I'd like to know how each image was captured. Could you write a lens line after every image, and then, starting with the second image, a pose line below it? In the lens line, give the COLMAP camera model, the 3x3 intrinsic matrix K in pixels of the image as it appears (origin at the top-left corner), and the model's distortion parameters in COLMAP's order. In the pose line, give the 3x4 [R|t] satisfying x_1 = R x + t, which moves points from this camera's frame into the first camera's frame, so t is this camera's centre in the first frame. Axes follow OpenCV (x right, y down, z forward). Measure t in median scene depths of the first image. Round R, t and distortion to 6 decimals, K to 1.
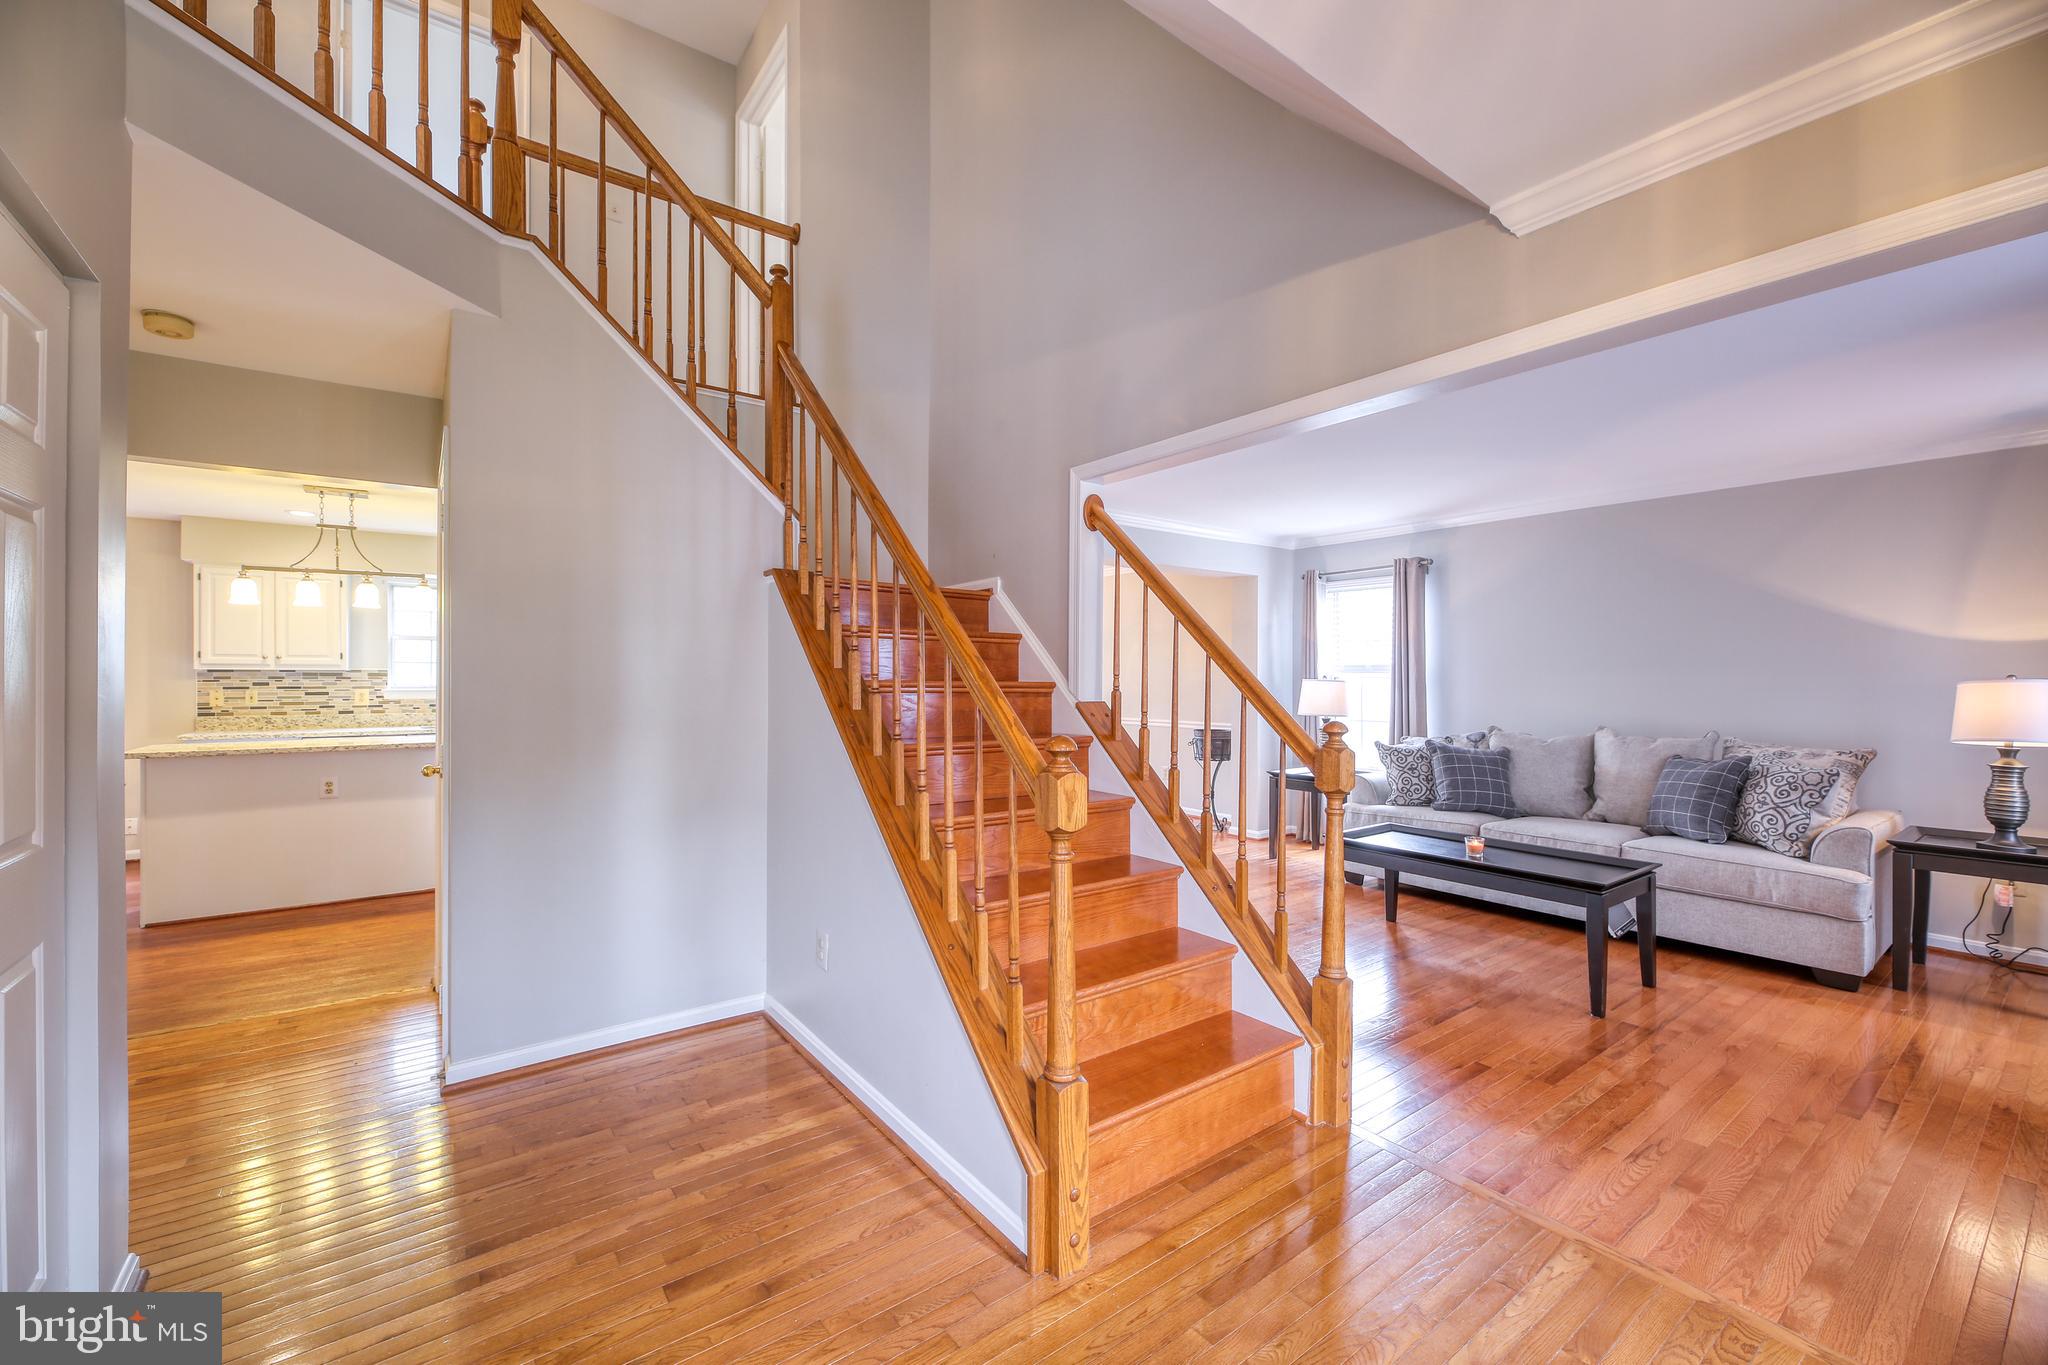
lens RADIAL K [[827.3, 0, 1005.0], [0, 827.3, 677.2], [0, 0, 1]] dist [0.002591, -0.000987]
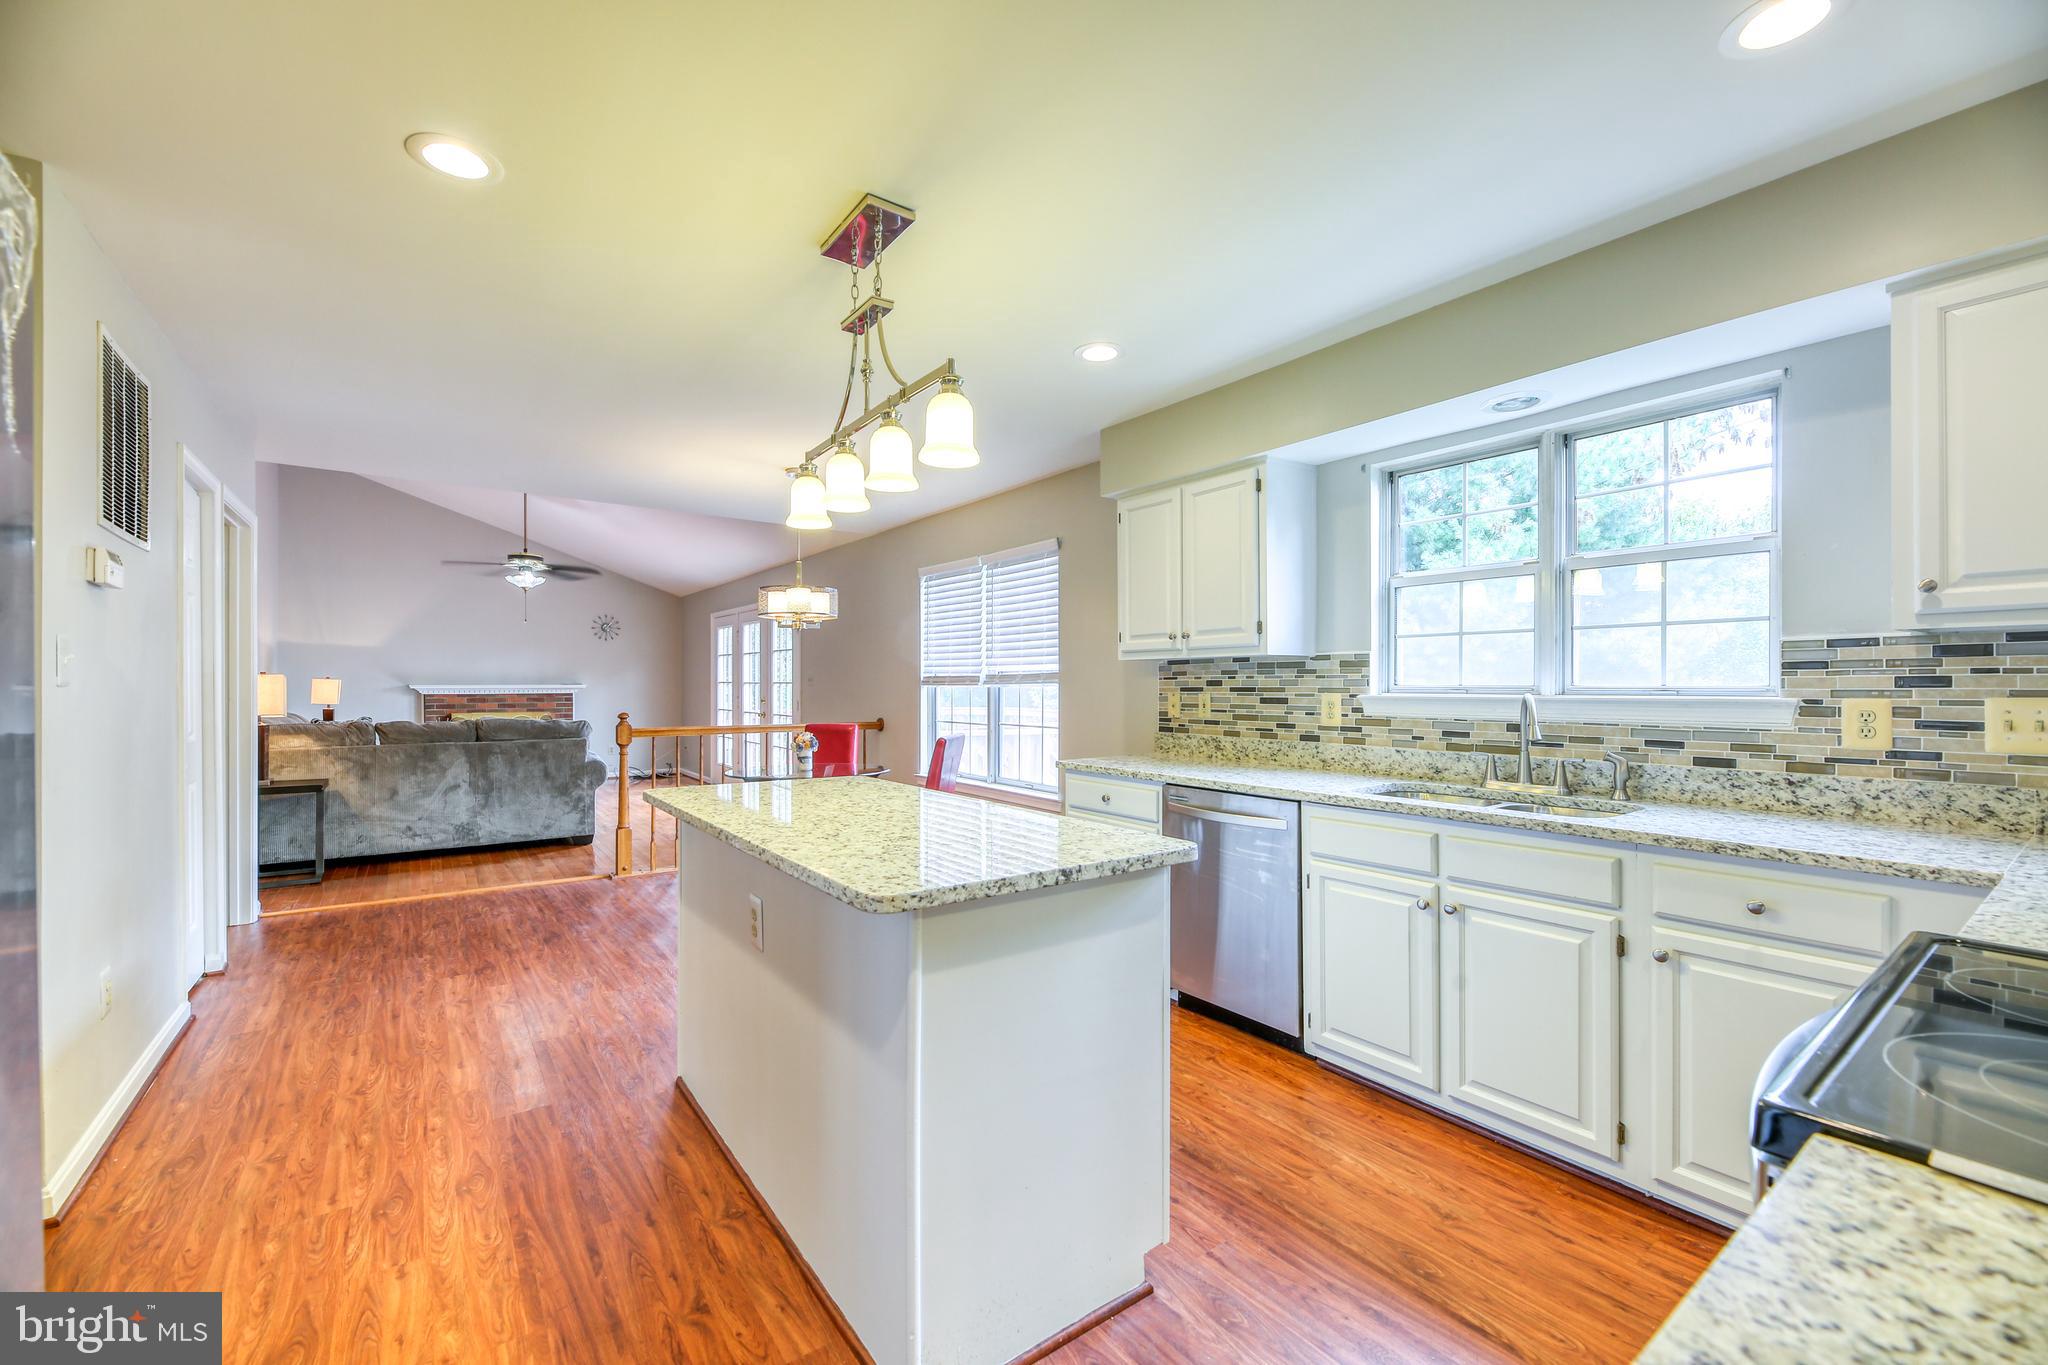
lens RADIAL K [[827.3, 0, 1059.1], [0, 827.3, 706.1], [0, 0, 1]] dist [0.002591, -0.000987]
pose [[0.035300, 0.031249, -0.998888, -0.299399], [0.010835, 0.999440, 0.031649, 0.004554], [0.999318, -0.011940, 0.034941, 0.860659]]
